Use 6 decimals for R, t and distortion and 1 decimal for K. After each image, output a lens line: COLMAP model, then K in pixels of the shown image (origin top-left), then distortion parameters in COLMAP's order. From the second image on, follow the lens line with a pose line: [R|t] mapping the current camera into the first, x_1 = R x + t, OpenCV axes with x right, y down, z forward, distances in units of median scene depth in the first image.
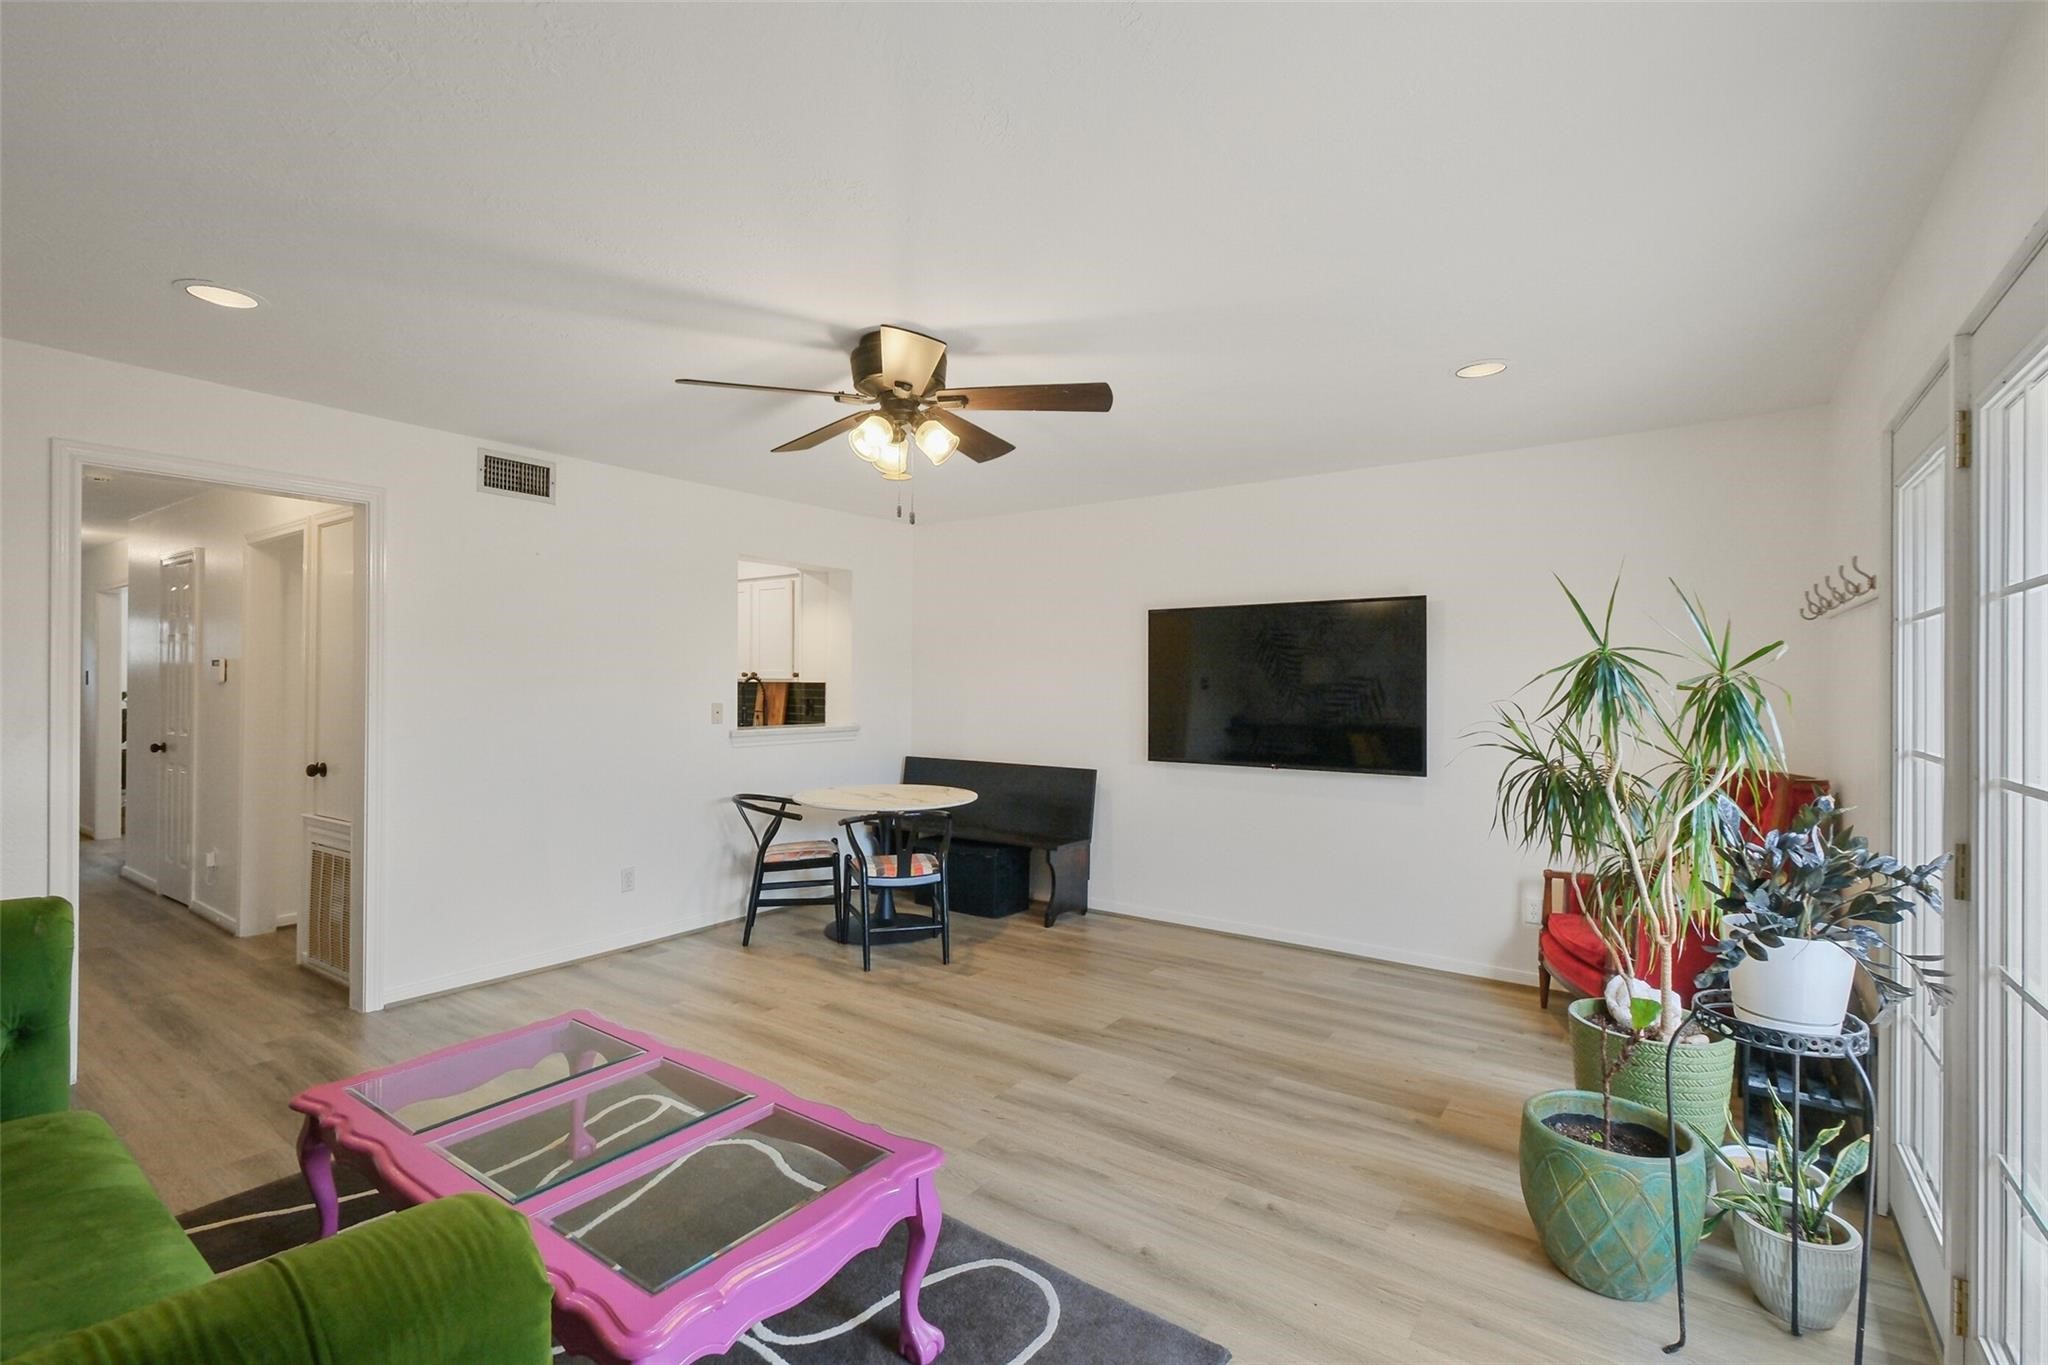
lens RADIAL K [[909.2, 0, 1020.7], [0, 909.2, 679.9], [0, 0, 1]] dist [-0.002926, -0.000340]
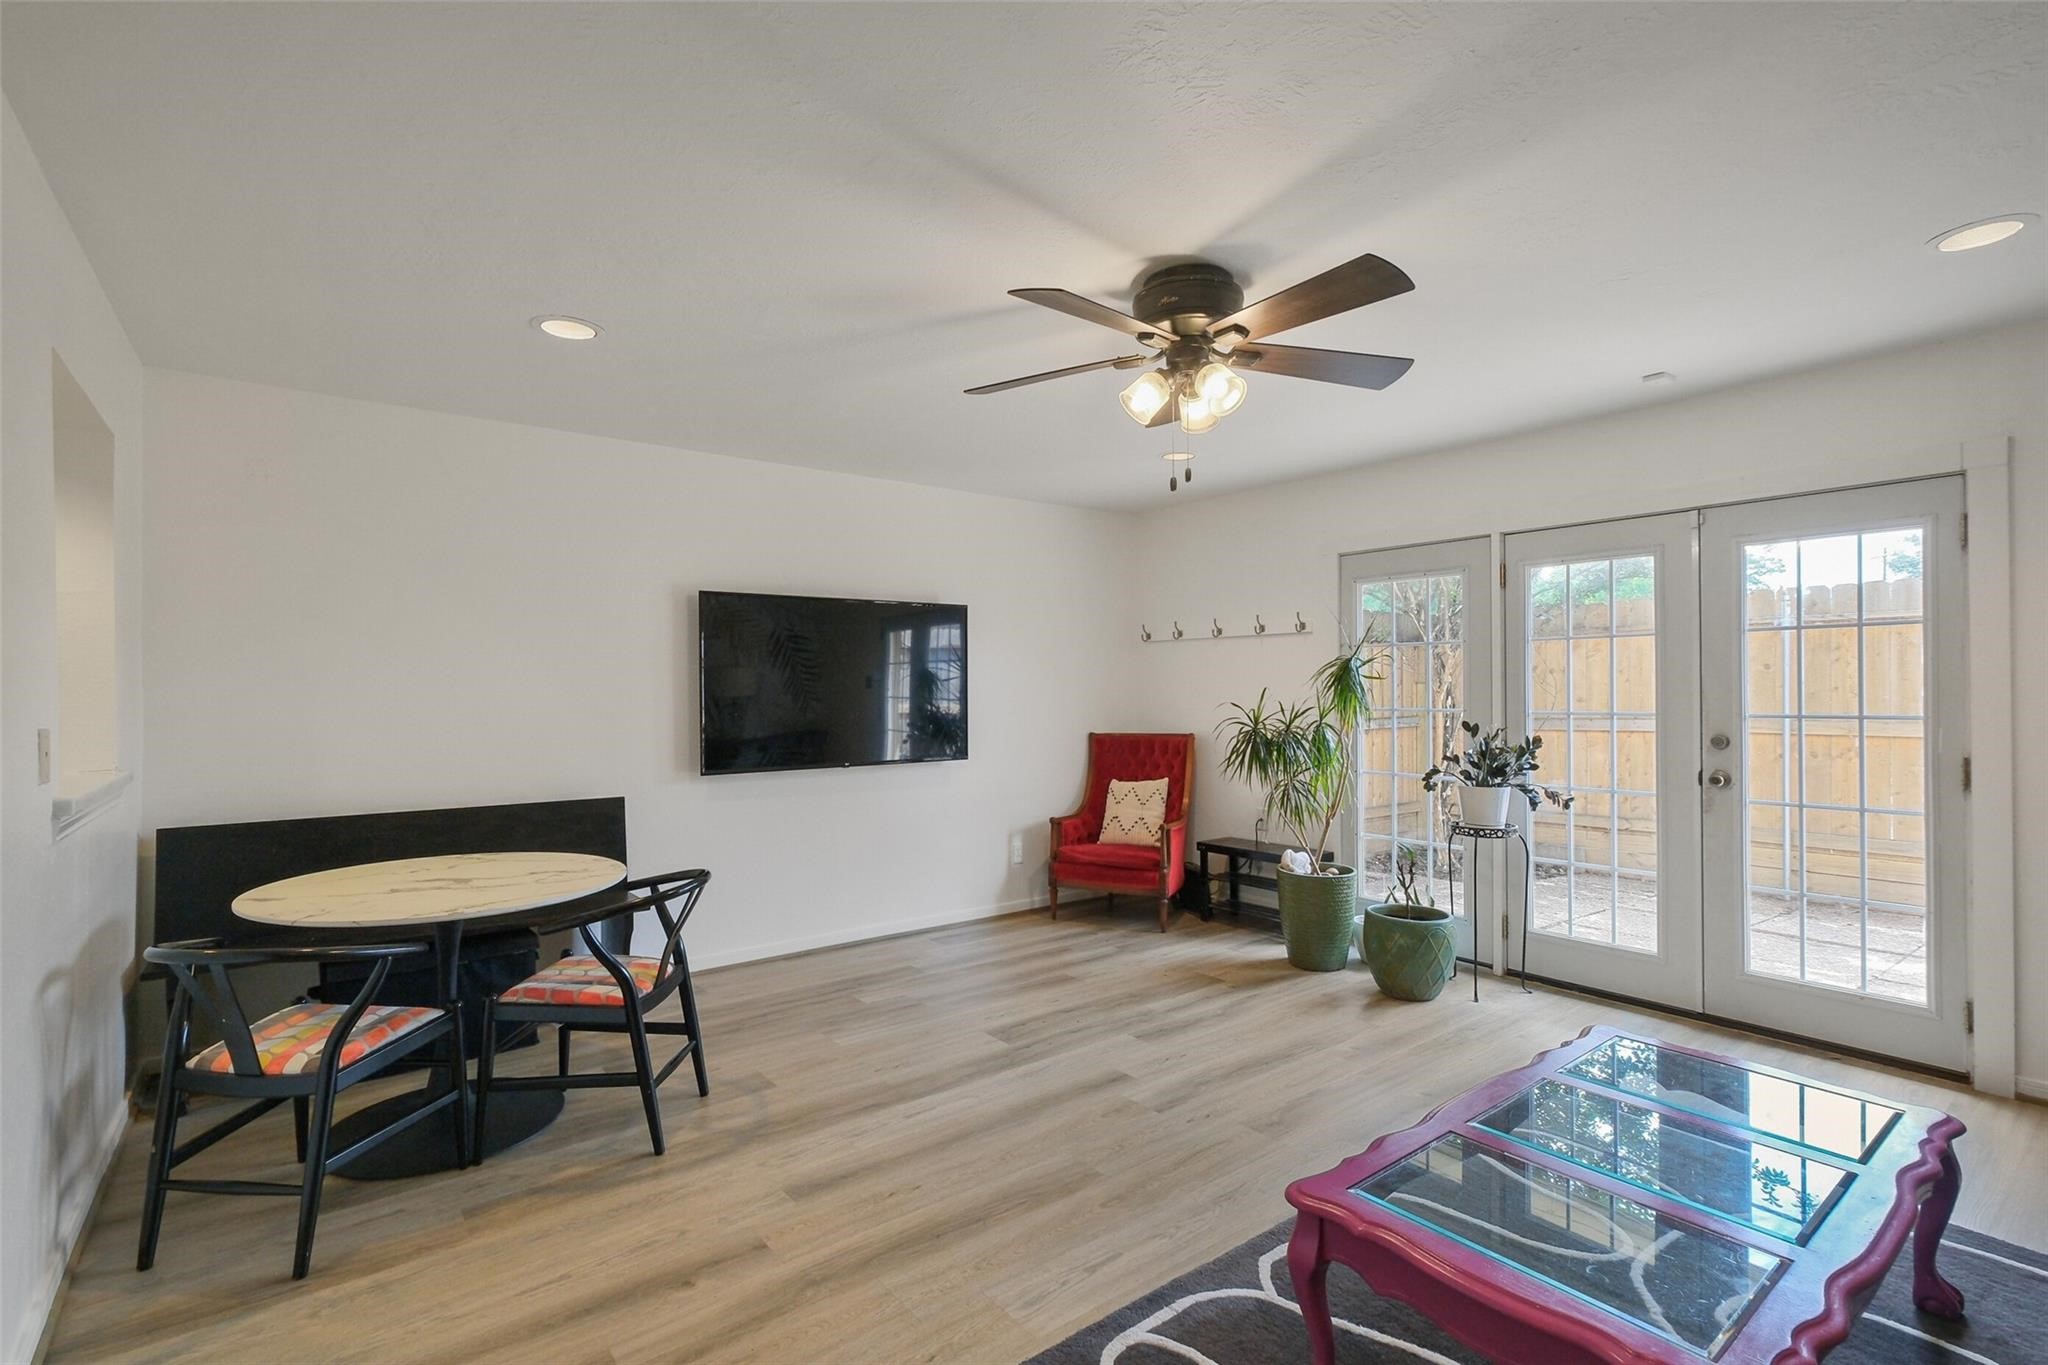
lens RADIAL K [[909.2, 0, 1016.8], [0, 909.2, 694.4], [0, 0, 1]] dist [-0.002926, -0.000340]
pose [[0.305297, -0.012218, 0.952179, -0.702010], [0.004502, 0.999925, 0.011387, 0.009655], [-0.952247, 0.000810, 0.305329, 0.619257]]
